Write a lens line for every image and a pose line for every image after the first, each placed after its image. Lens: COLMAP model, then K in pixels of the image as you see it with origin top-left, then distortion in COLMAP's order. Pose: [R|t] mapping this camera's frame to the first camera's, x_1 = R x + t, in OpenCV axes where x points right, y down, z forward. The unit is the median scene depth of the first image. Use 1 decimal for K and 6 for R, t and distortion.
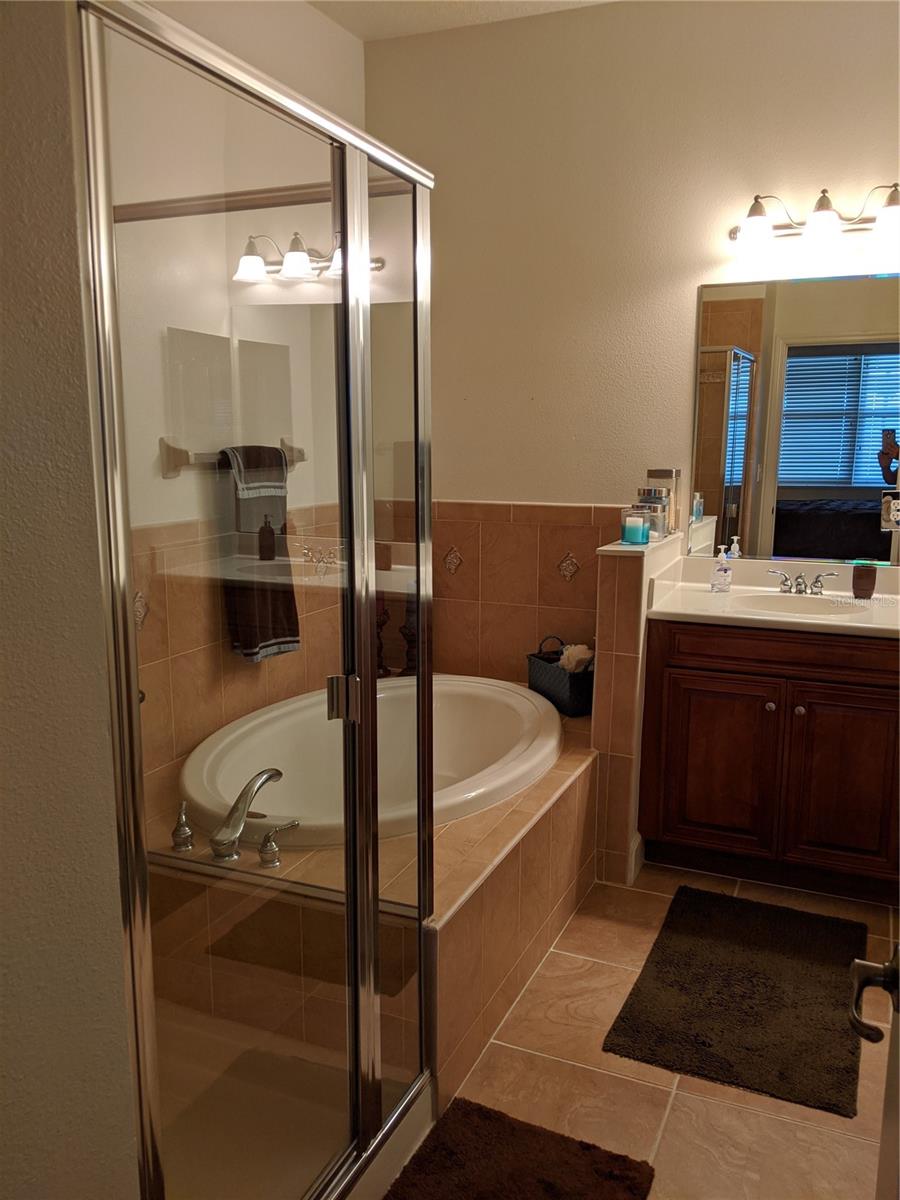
lens RADIAL K [[951.8, 0, 450.0], [0, 951.8, 600.0], [0, 0, 1]] dist [0.114115, -0.172128]
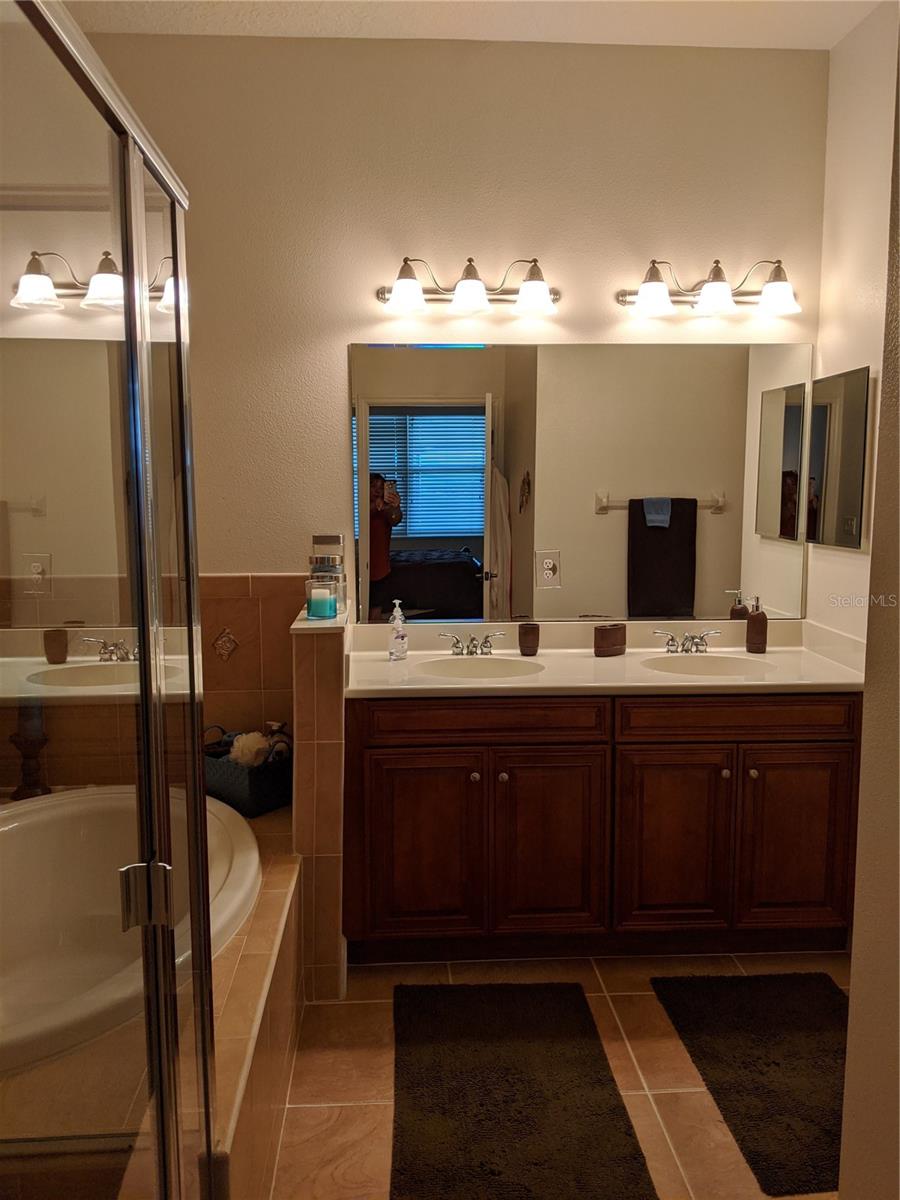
lens RADIAL K [[976.4, 0, 450.0], [0, 976.4, 600.0], [0, 0, 1]] dist [0.109084, -0.157787]
pose [[0.896758, -0.061136, 0.438278, -0.108324], [0.085171, 0.995738, -0.035372, -0.032964], [-0.434248, 0.069049, 0.898143, 0.107742]]
